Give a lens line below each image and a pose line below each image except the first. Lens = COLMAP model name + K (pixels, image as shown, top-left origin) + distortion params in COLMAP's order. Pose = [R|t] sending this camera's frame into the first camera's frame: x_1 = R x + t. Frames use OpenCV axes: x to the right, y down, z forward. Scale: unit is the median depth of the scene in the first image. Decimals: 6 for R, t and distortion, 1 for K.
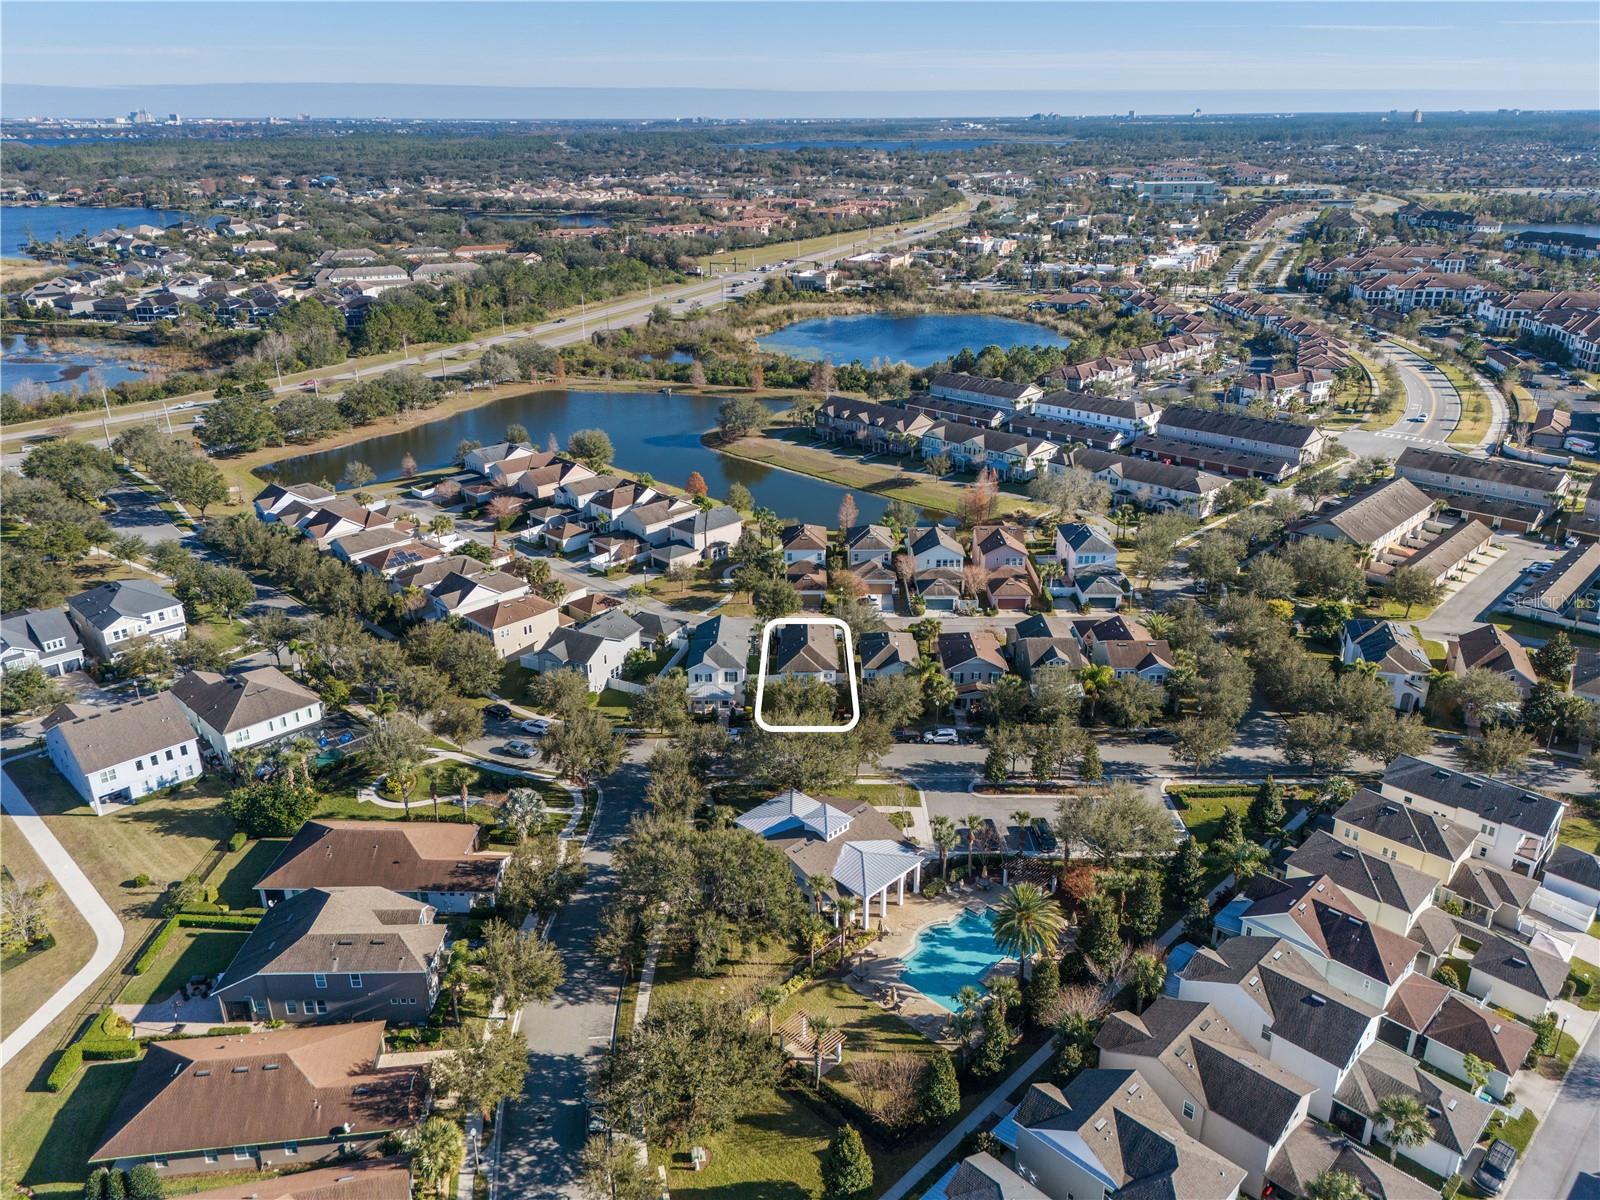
lens RADIAL K [[1175.2, 0, 800.0], [0, 1175.2, 600.0], [0, 0, 1]] dist [0.083783, -0.073238]
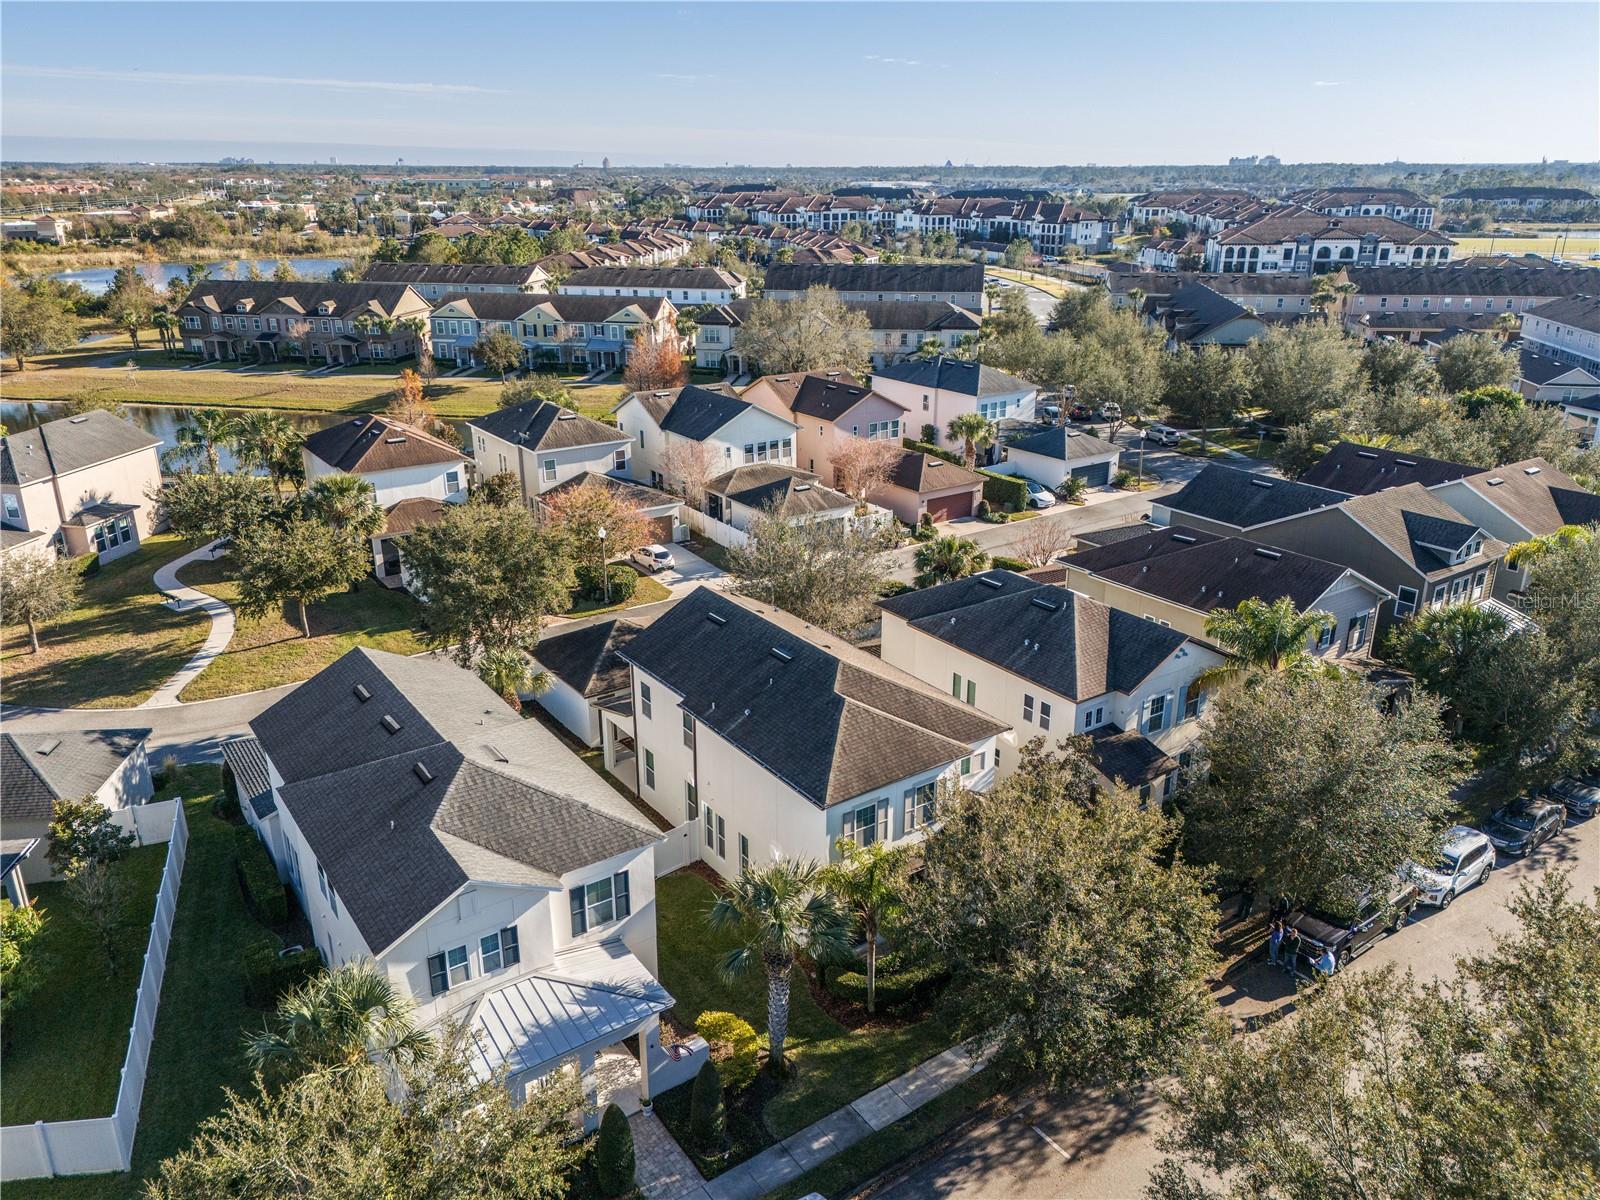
lens RADIAL K [[1175.2, 0, 800.0], [0, 1175.2, 600.0], [0, 0, 1]] dist [0.083783, -0.073238]
pose [[0.820705, -0.193740, 0.537502, -0.061359], [0.215748, 0.976191, 0.022441, 0.008753], [-0.529052, 0.097548, 0.842964, 0.386660]]
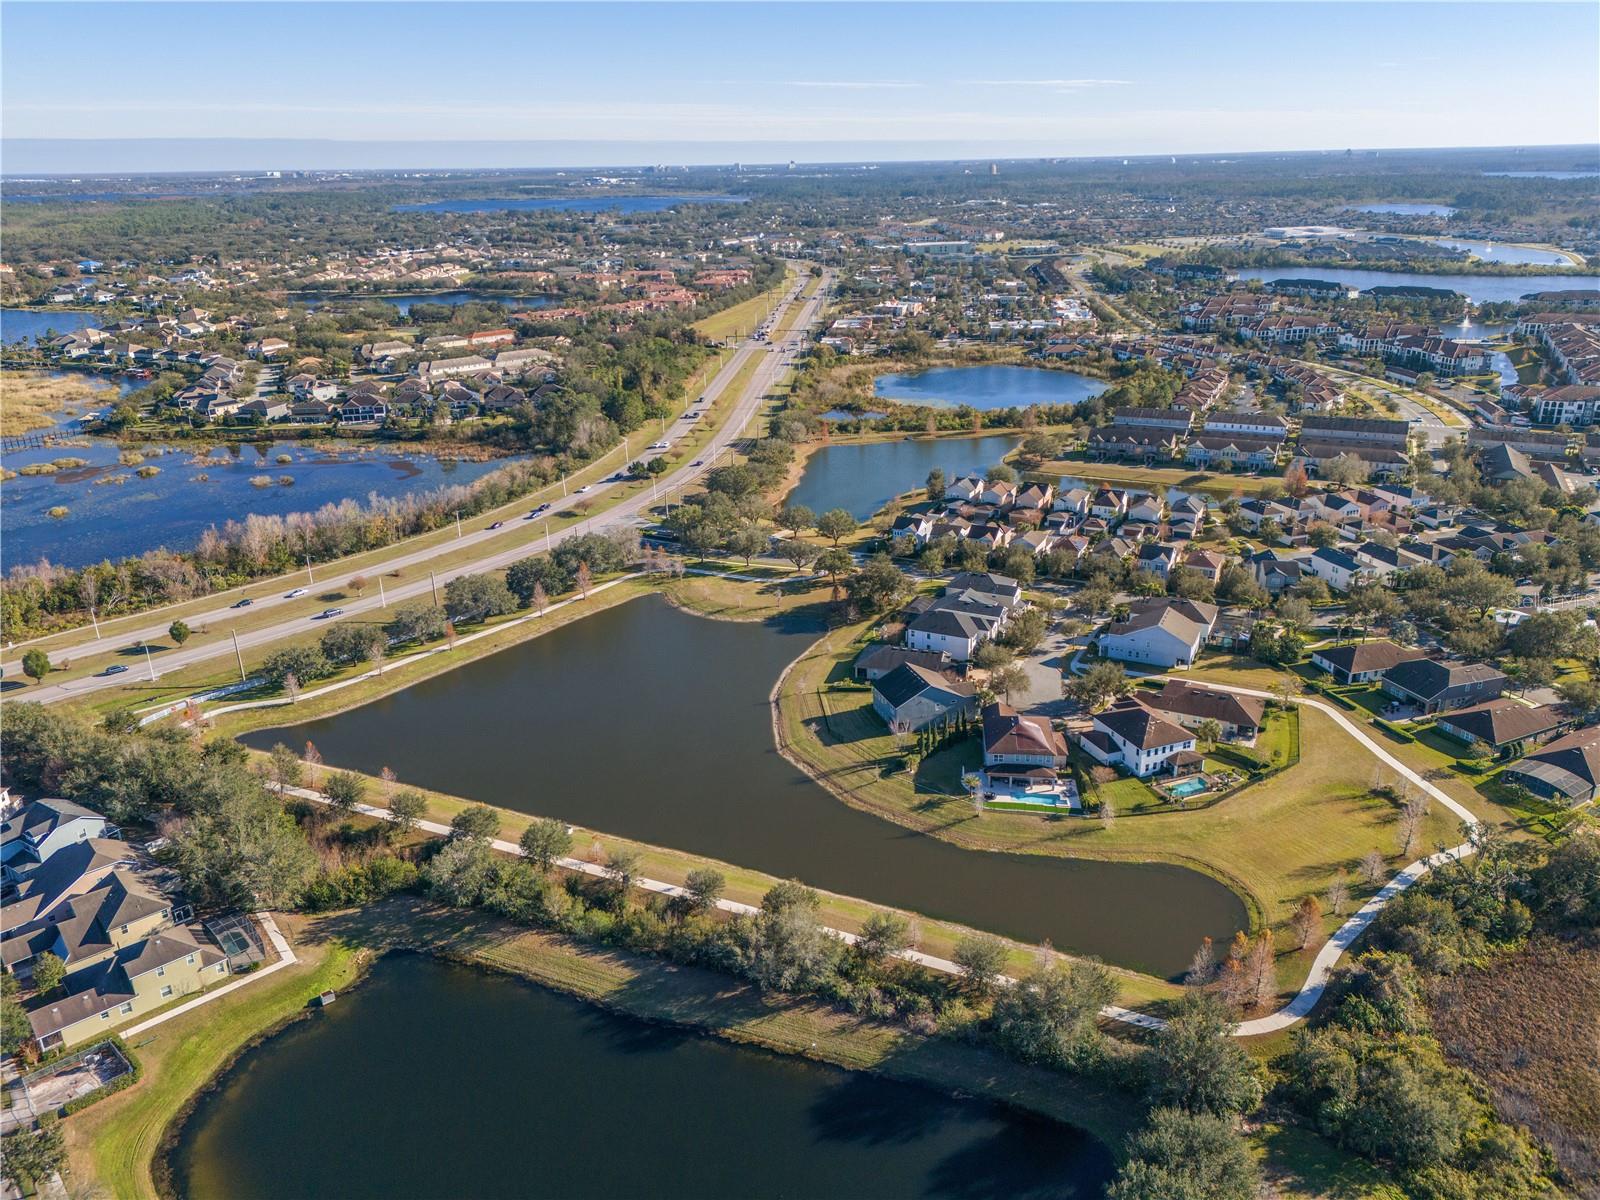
lens RADIAL K [[1175.2, 0, 800.0], [0, 1175.2, 600.0], [0, 0, 1]] dist [0.083783, -0.073238]
pose [[0.948010, -0.123113, 0.293462, -0.691788], [0.133319, 0.990960, -0.014951, 0.007917], [-0.288969, 0.053298, 0.955854, -0.244403]]
